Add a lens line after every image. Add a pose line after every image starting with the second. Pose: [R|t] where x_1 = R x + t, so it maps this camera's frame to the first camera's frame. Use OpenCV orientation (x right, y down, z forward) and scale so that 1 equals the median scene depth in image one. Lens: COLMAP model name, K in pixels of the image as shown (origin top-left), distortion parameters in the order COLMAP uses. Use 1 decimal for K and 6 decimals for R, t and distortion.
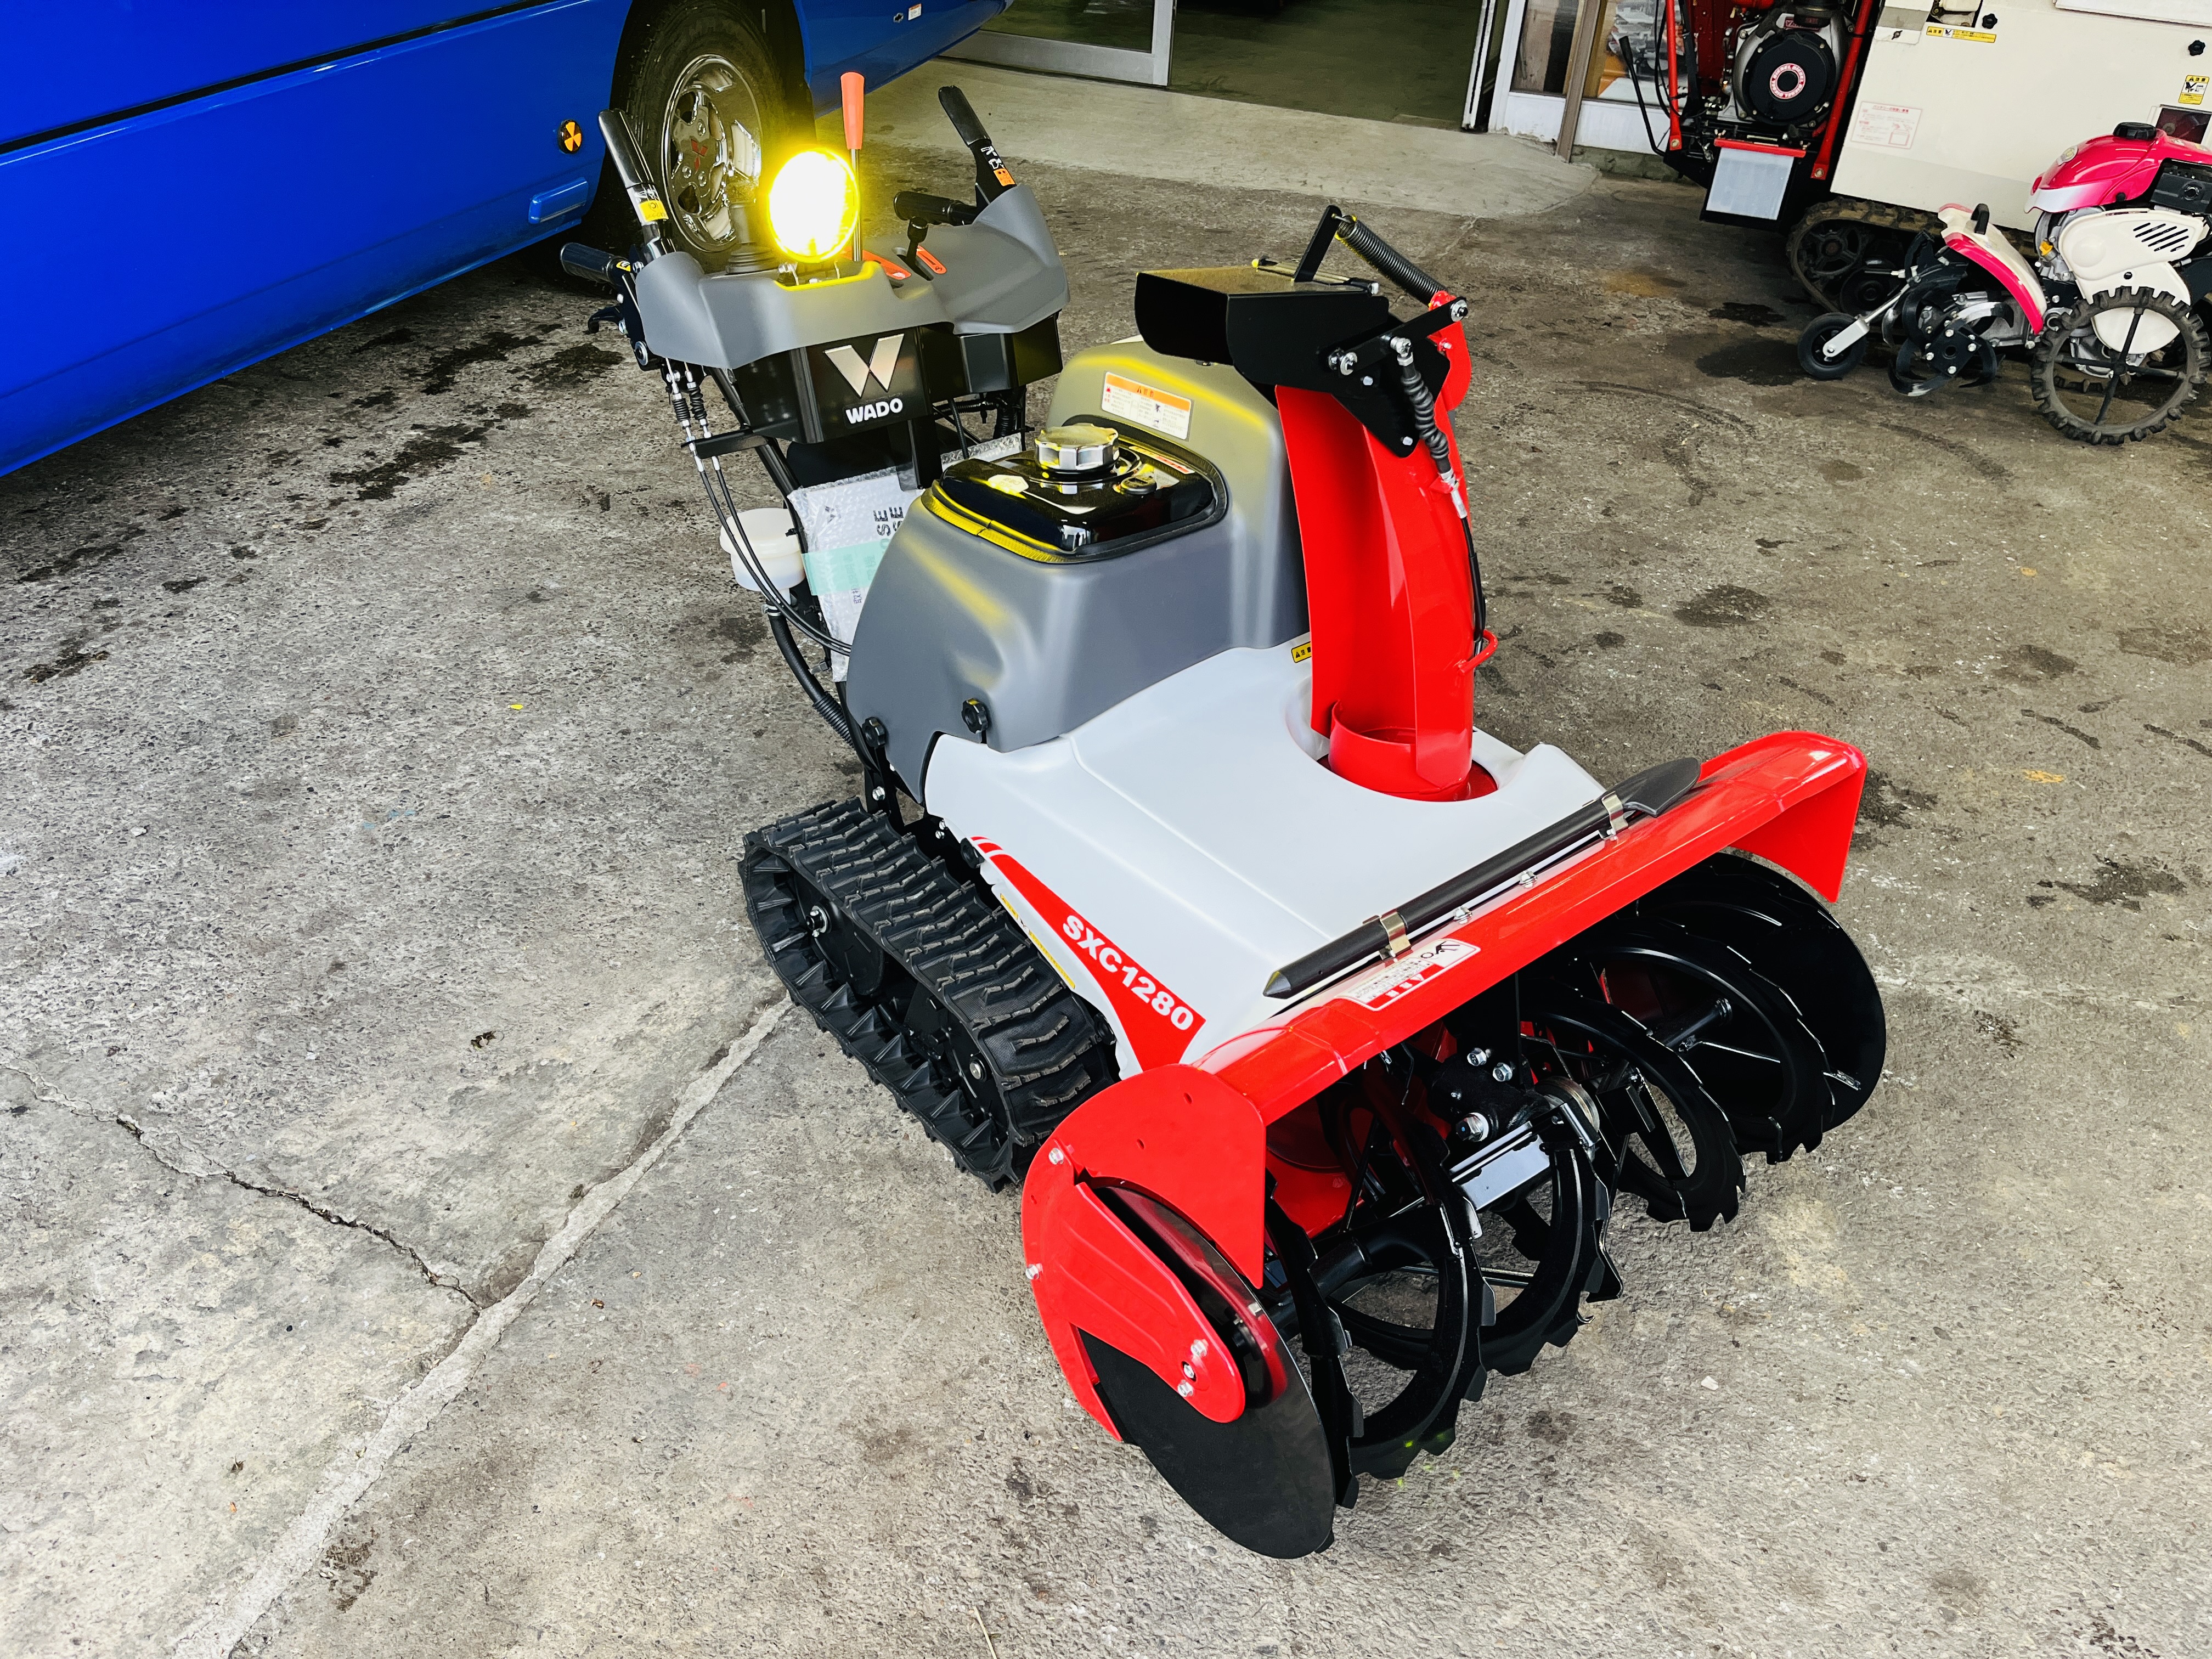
lens RADIAL K [[1671.1, 0, 1112.9], [0, 1671.1, 826.5], [0, 0, 1]] dist [0.060828, -0.084182]
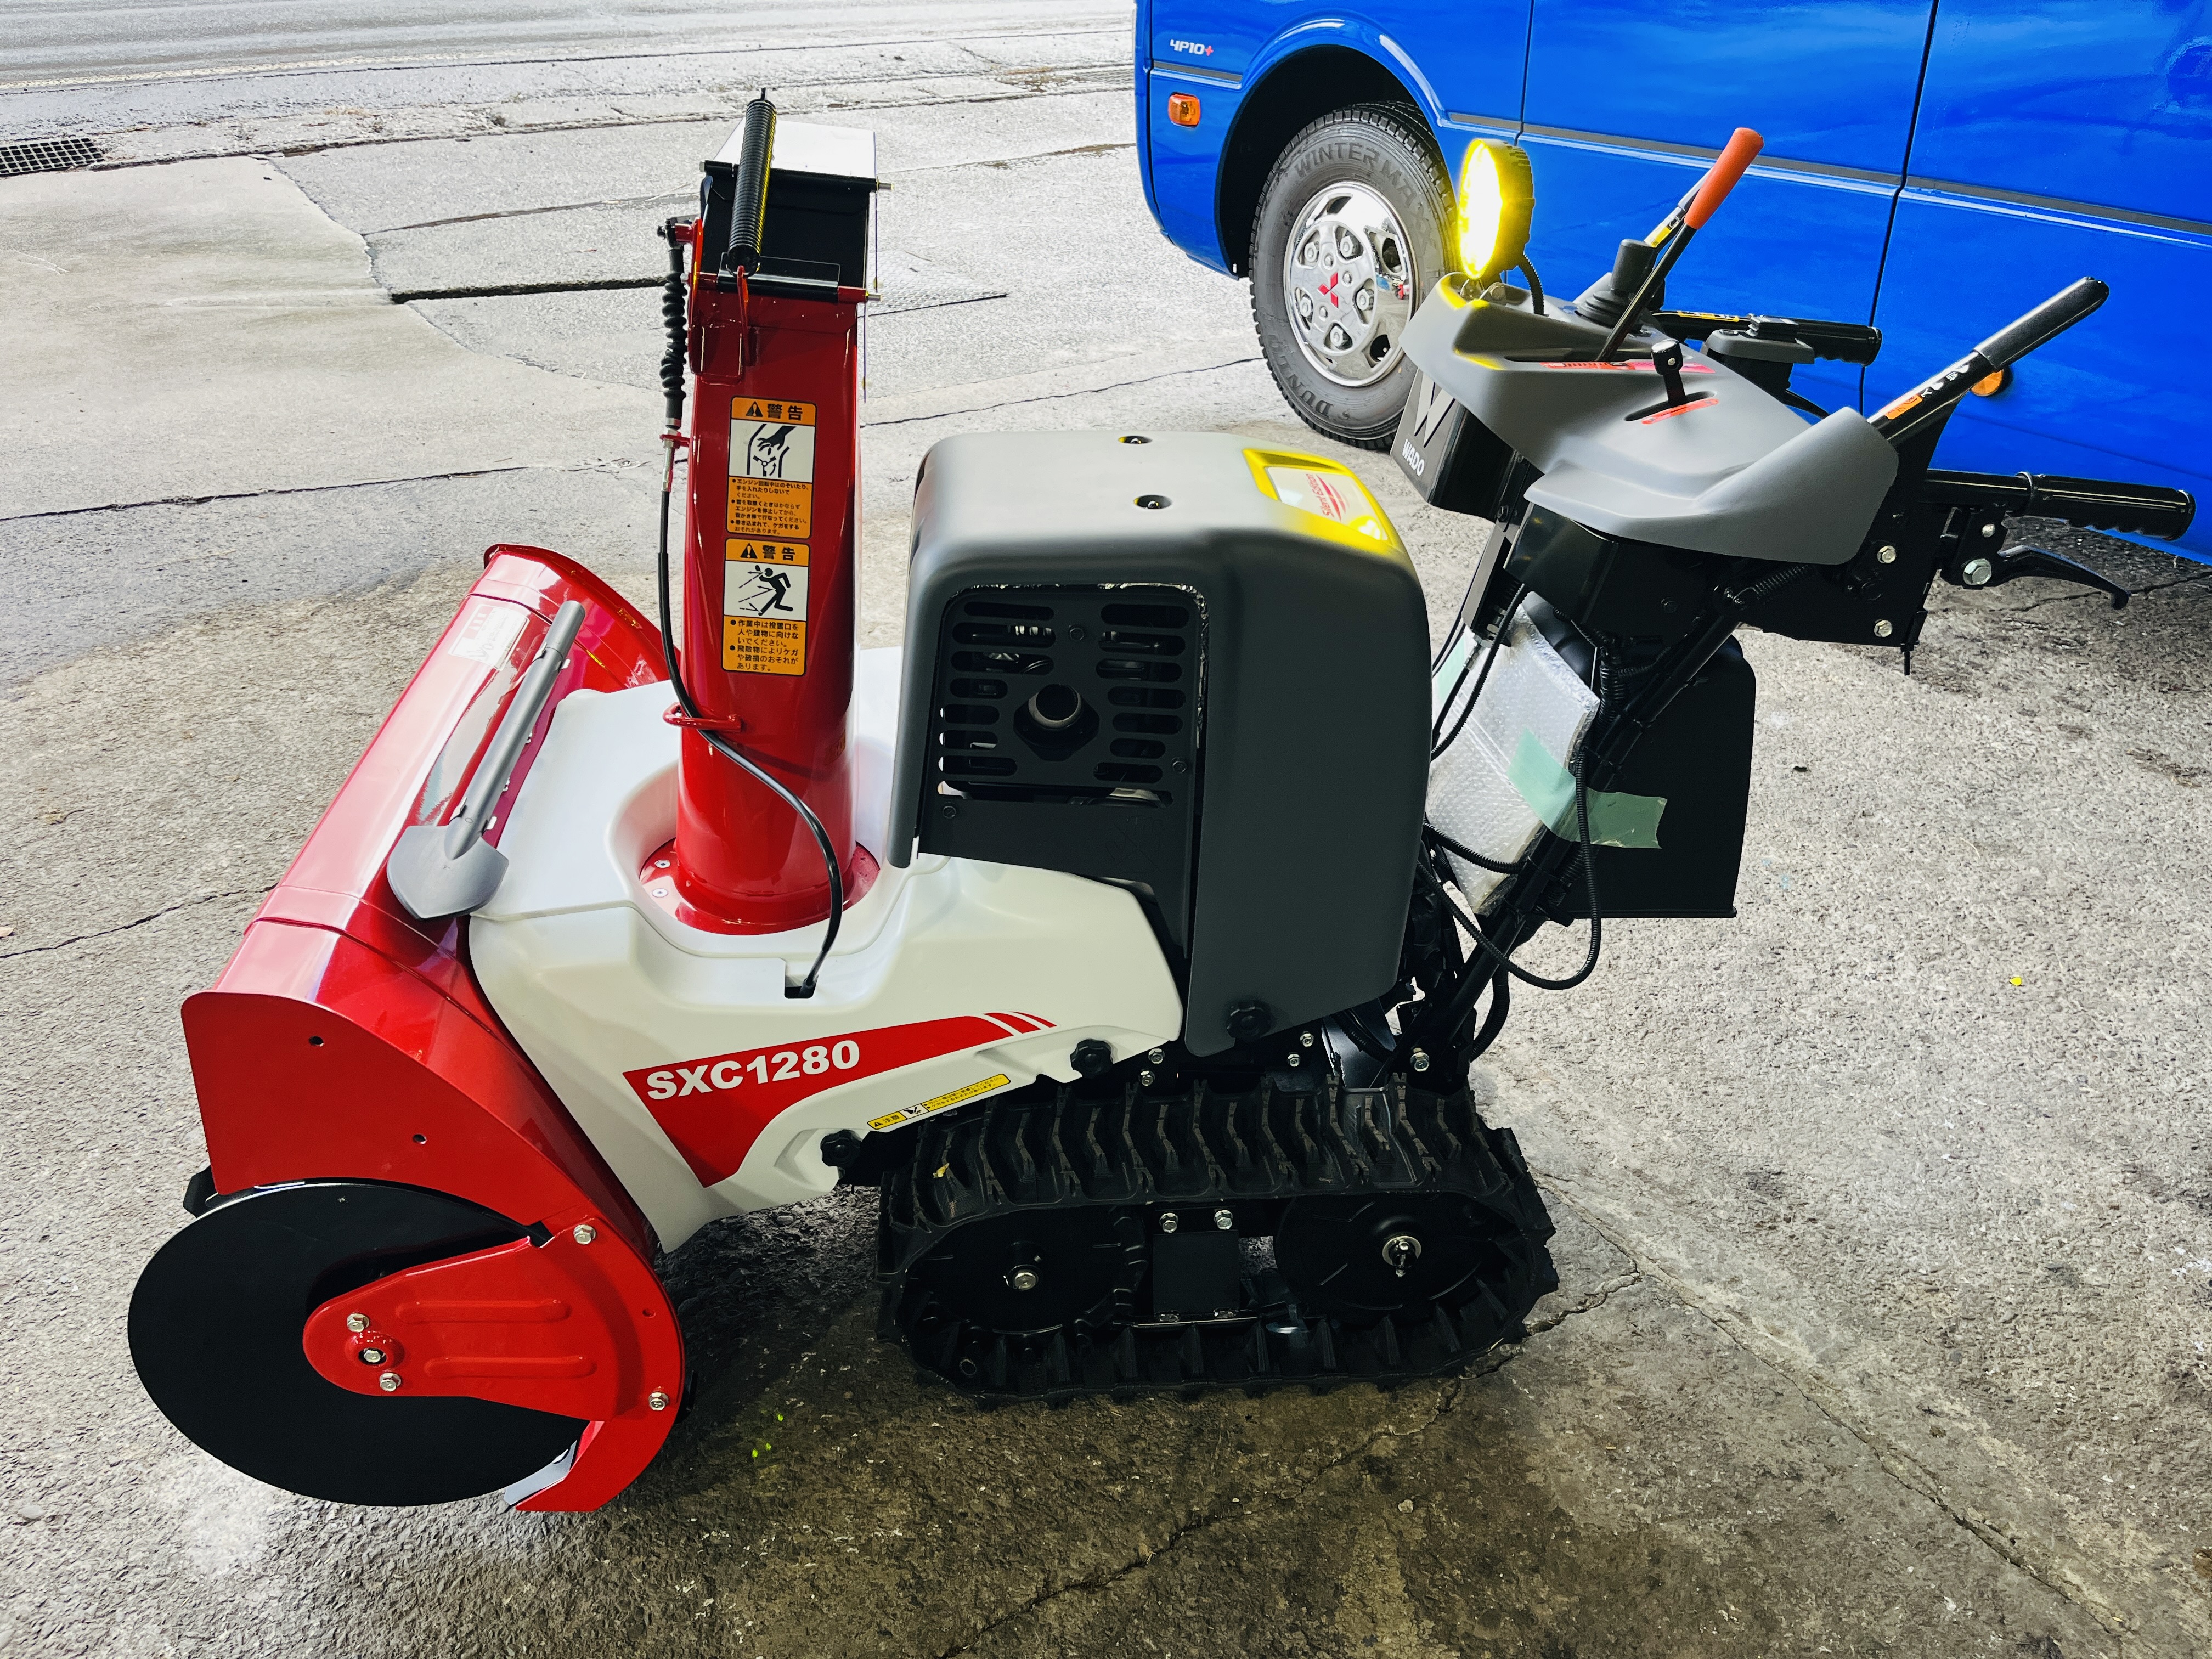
lens RADIAL K [[1671.1, 0, 1122.3], [0, 1671.1, 833.5], [0, 0, 1]] dist [0.060828, -0.084182]
pose [[-0.569444, 0.376707, -0.730634, 0.401661], [-0.491709, 0.556180, 0.669990, -0.405466], [0.658753, 0.740781, -0.131483, 0.737183]]
